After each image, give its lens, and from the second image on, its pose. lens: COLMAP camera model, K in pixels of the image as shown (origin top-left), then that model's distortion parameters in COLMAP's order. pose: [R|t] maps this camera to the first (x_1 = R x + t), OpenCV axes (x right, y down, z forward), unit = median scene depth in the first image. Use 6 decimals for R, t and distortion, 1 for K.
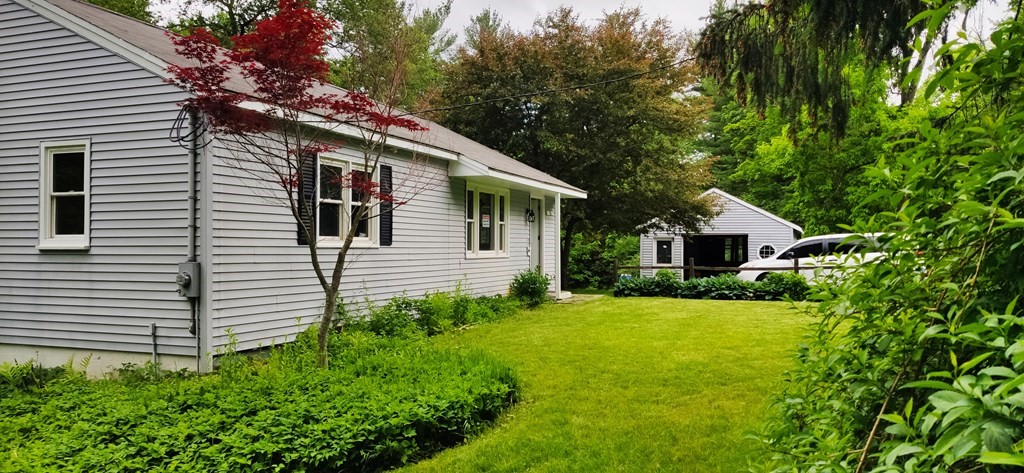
lens RADIAL K [[774.0, 0, 512.0], [0, 774.0, 236.5], [0, 0, 1]] dist [0.001844, 0.000446]
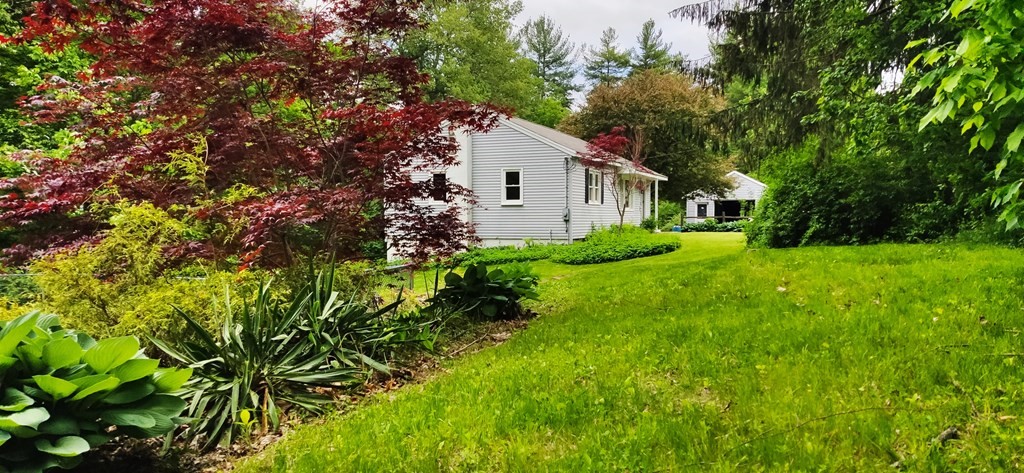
lens RADIAL K [[711.9, 0, 512.0], [0, 711.9, 236.5], [0, 0, 1]] dist [0.001182, 0.000371]
pose [[0.999173, -0.003933, -0.040465, -0.211133], [0.005747, 0.998979, 0.044811, 0.006726], [0.040248, -0.045006, 0.998176, -0.748113]]
